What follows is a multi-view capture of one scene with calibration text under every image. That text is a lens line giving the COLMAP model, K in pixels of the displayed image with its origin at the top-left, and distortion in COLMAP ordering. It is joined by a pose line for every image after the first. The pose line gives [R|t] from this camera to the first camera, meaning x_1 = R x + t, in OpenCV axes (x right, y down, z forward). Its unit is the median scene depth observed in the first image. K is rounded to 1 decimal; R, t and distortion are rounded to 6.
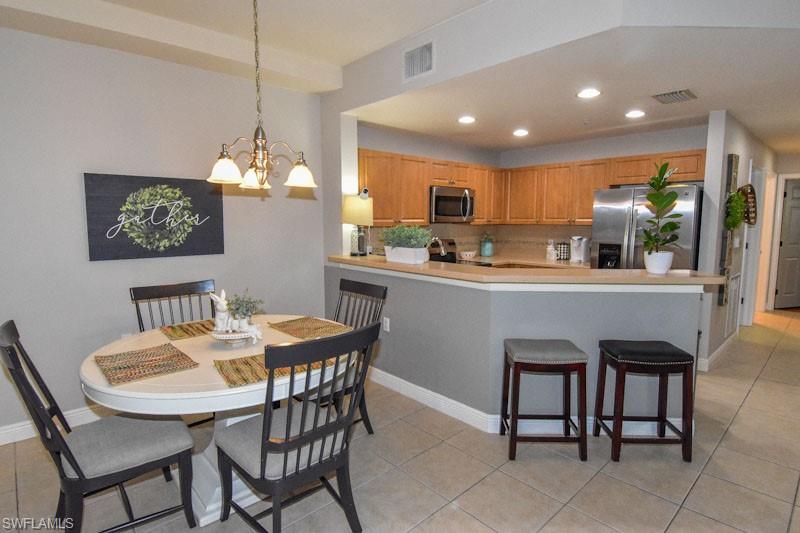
lens RADIAL K [[407.9, 0, 400.3], [0, 407.9, 261.7], [0, 0, 1]] dist [0.006939, -0.000097]
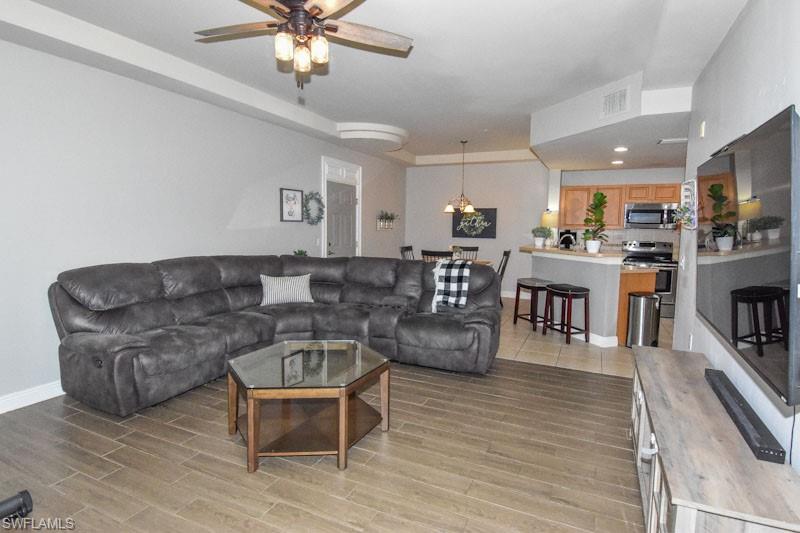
lens RADIAL K [[407.9, 0, 396.5], [0, 407.9, 266.2], [0, 0, 1]] dist [0.006939, -0.000097]
pose [[0.389300, 0.096486, -0.916044, 1.556460], [-0.117251, 0.991599, 0.054615, 0.077681], [0.913618, 0.086145, 0.397343, -0.452615]]
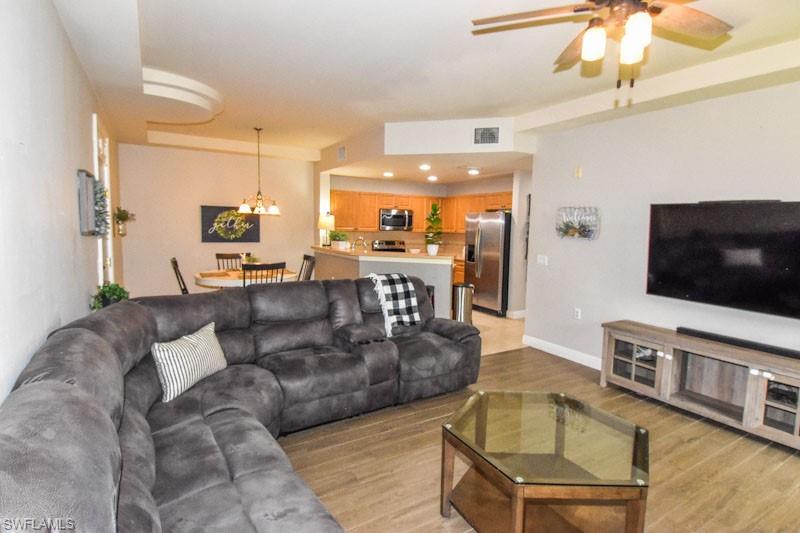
lens RADIAL K [[407.9, 0, 413.1], [0, 407.9, 259.9], [0, 0, 1]] dist [0.006939, -0.000097]
pose [[0.981179, 0.034201, -0.190050, 0.746274], [-0.039459, 0.998934, -0.023946, 0.090236], [0.189028, 0.030995, 0.981482, -0.905650]]
